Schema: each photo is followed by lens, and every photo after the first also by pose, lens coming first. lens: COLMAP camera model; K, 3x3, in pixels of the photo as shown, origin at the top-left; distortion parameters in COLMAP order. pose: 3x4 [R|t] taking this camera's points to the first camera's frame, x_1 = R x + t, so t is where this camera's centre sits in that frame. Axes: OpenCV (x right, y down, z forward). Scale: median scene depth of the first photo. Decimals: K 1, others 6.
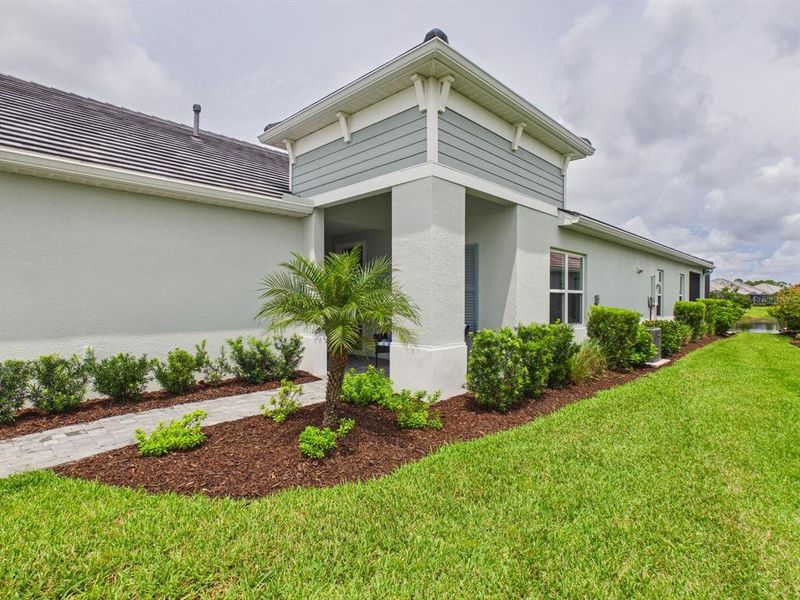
lens RADIAL K [[410.3, 0, 400.7], [0, 410.3, 305.0], [0, 0, 1]] dist [-0.006877, 0.000401]
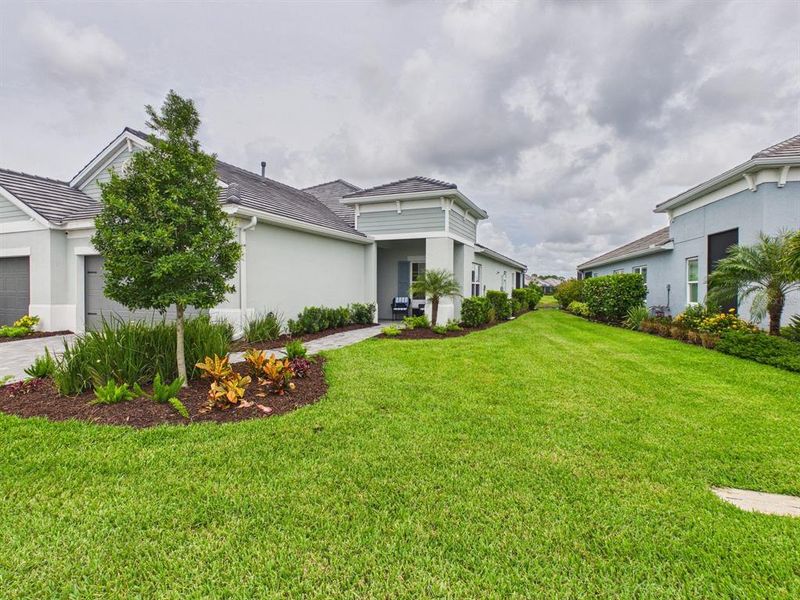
lens RADIAL K [[400.7, 0, 406.7], [0, 400.7, 294.8], [0, 0, 1]] dist [-0.000131, 0.001589]
pose [[0.927808, -0.002988, 0.373047, -0.702887], [0.003799, 0.999992, -0.001440, 0.029250], [-0.373039, 0.002753, 0.927812, -0.777773]]
